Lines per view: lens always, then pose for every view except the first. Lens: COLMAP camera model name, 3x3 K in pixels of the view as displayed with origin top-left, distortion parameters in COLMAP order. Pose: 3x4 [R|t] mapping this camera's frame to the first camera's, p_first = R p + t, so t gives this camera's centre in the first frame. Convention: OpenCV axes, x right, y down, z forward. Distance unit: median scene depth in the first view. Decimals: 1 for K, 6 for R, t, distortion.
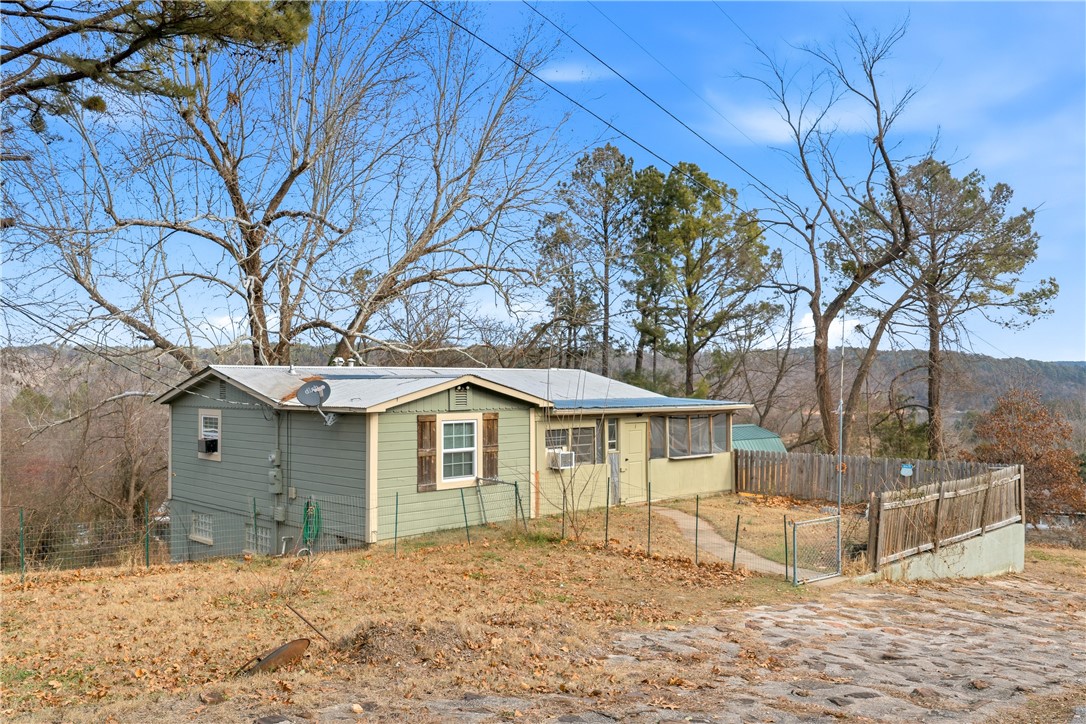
lens RADIAL K [[896.2, 0, 548.0], [0, 896.2, 364.7], [0, 0, 1]] dist [0.001511, -0.003256]
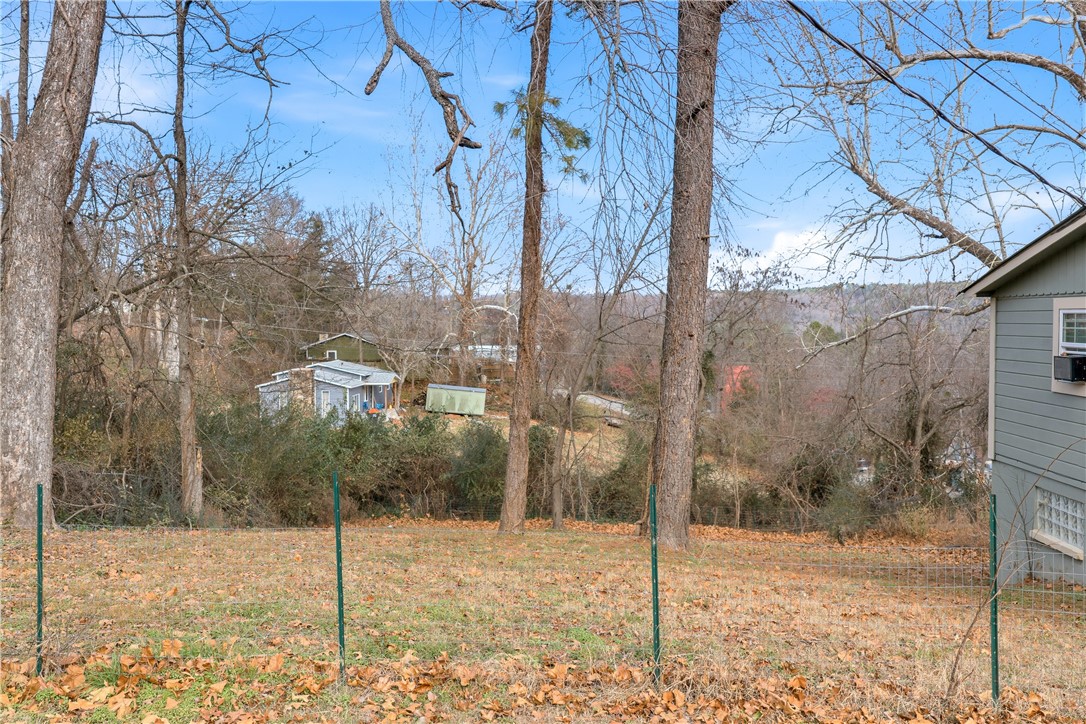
lens RADIAL K [[896.2, 0, 547.2], [0, 896.2, 359.1], [0, 0, 1]] dist [0.001511, -0.003256]
pose [[0.680653, 0.025795, -0.732152, -0.110874], [0.020744, 0.998301, 0.054457, 0.027105], [0.732312, -0.052254, 0.678961, 0.227523]]
